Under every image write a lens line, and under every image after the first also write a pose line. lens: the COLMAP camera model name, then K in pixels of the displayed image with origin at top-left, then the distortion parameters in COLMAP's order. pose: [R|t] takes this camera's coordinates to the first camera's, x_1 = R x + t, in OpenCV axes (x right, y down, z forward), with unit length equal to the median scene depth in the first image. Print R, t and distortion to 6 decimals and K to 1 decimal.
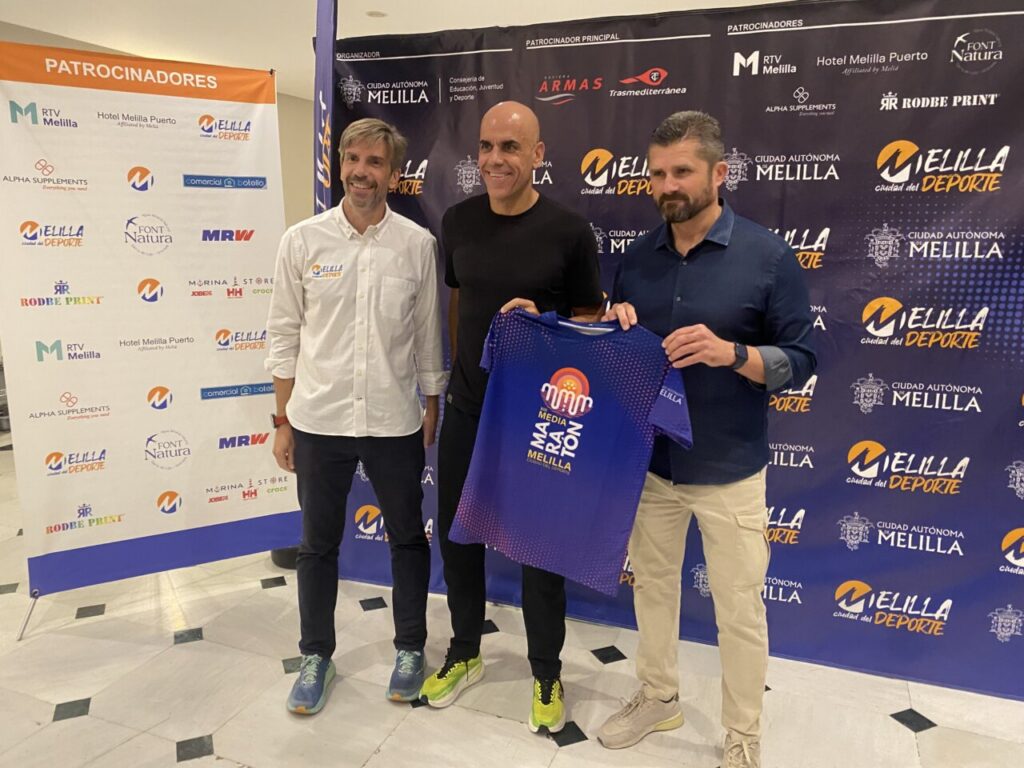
lens RADIAL K [[772.9, 0, 507.3], [0, 772.9, 388.6], [0, 0, 1]] dist [0.000704, -0.002748]
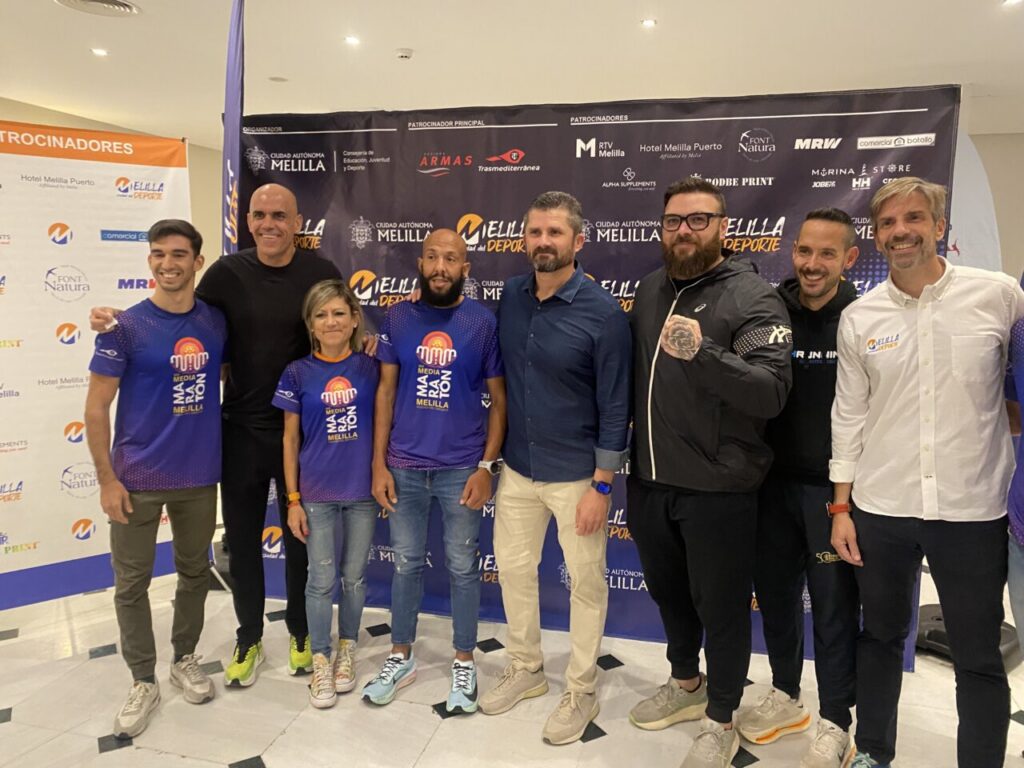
lens RADIAL K [[772.9, 0, 507.2], [0, 772.9, 377.3], [0, 0, 1]] dist [0.000704, -0.002748]
pose [[0.992833, -0.015716, 0.118469, 0.028955], [0.023056, 0.997881, -0.060846, 0.016965], [-0.117262, 0.063141, 0.991092, -0.174378]]
